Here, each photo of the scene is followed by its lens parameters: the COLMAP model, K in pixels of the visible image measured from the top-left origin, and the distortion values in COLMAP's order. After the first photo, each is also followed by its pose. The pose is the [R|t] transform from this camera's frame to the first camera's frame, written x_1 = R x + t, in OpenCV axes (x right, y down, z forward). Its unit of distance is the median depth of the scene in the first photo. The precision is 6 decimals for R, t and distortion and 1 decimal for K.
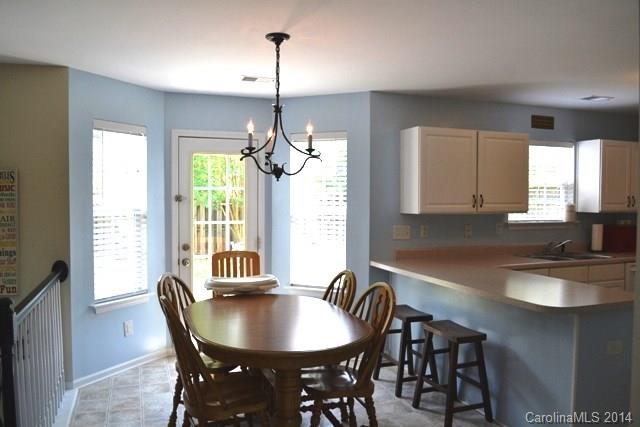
lens RADIAL K [[498.0, 0, 320.0], [0, 498.0, 213.5], [0, 0, 1]] dist [-0.087533, 0.001520]
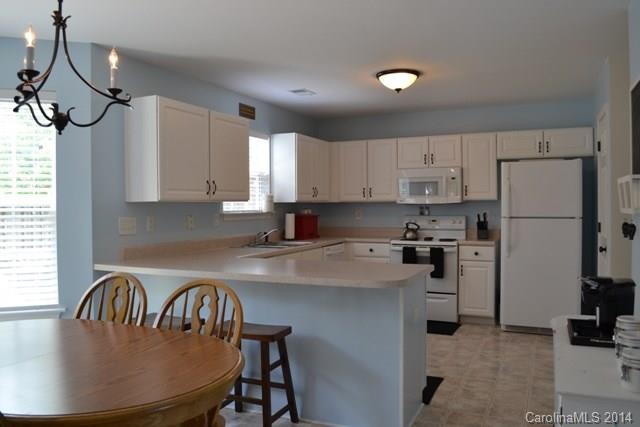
lens RADIAL K [[498.0, 0, 320.0], [0, 498.0, 213.5], [0, 0, 1]] dist [-0.087533, 0.001520]
pose [[0.711727, -0.022117, 0.702108, -0.166289], [0.028806, 0.999582, 0.002287, 0.024271], [-0.701866, 0.018597, 0.712066, 0.204545]]
